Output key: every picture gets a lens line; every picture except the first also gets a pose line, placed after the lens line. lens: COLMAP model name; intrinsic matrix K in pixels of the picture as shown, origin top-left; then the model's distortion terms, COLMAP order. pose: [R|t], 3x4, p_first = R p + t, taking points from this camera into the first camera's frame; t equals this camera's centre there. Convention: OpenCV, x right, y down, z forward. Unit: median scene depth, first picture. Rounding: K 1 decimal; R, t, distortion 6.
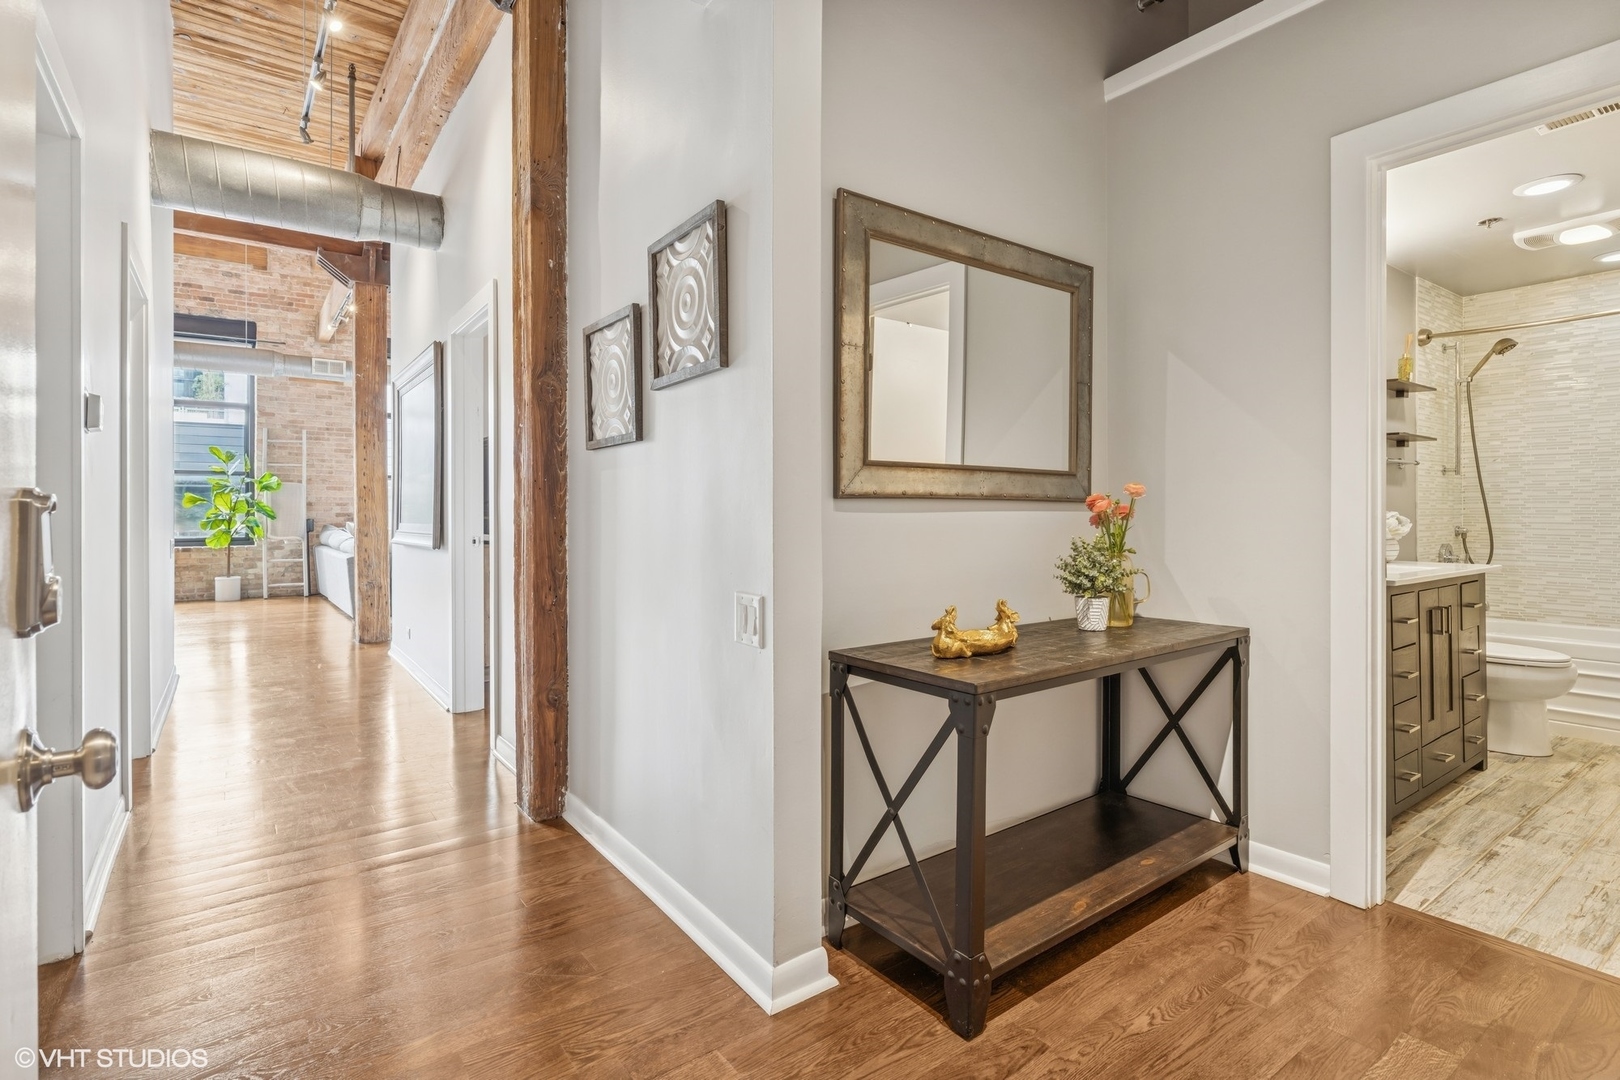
lens RADIAL K [[784.9, 0, 807.6], [0, 784.9, 507.5], [0, 0, 1]] dist [0.000099, 0.000543]
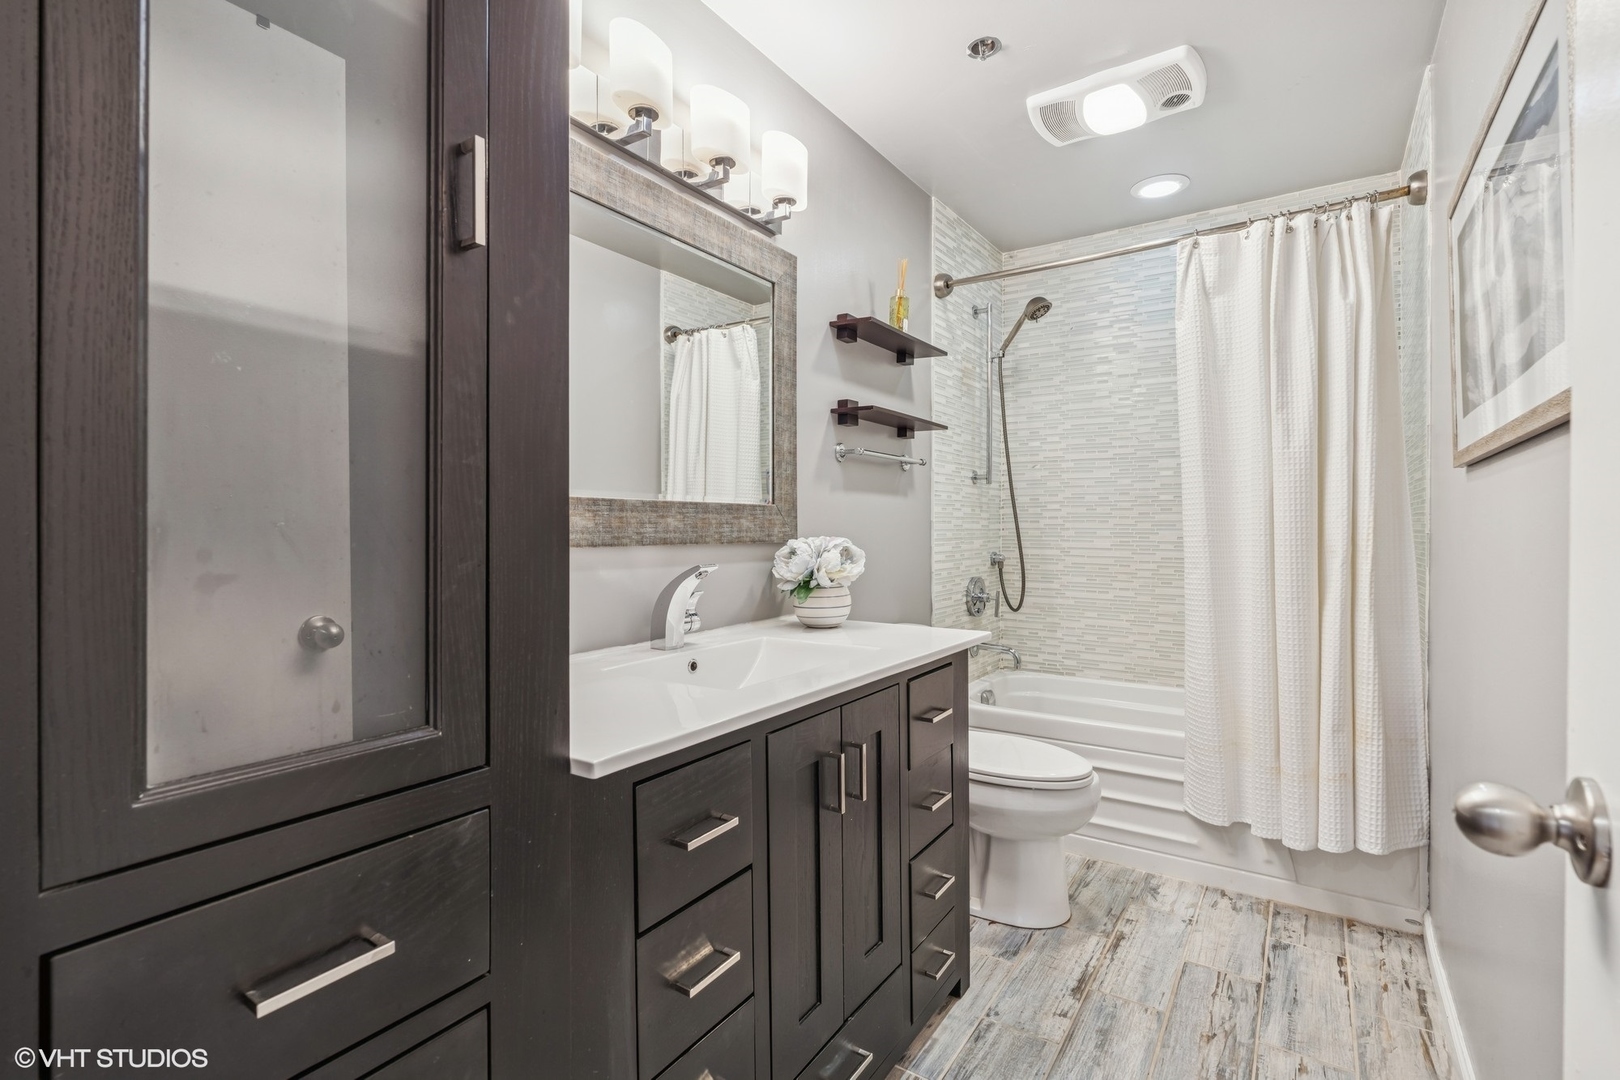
lens RADIAL K [[737.2, 0, 805.4], [0, 737.2, 521.8], [0, 0, 1]] dist [-0.001923, 0.000454]
pose [[0.941737, 0.004722, 0.336317, 0.444189], [-0.004894, 0.999988, -0.000335, -0.004836], [-0.336314, -0.001330, 0.941749, 0.416474]]
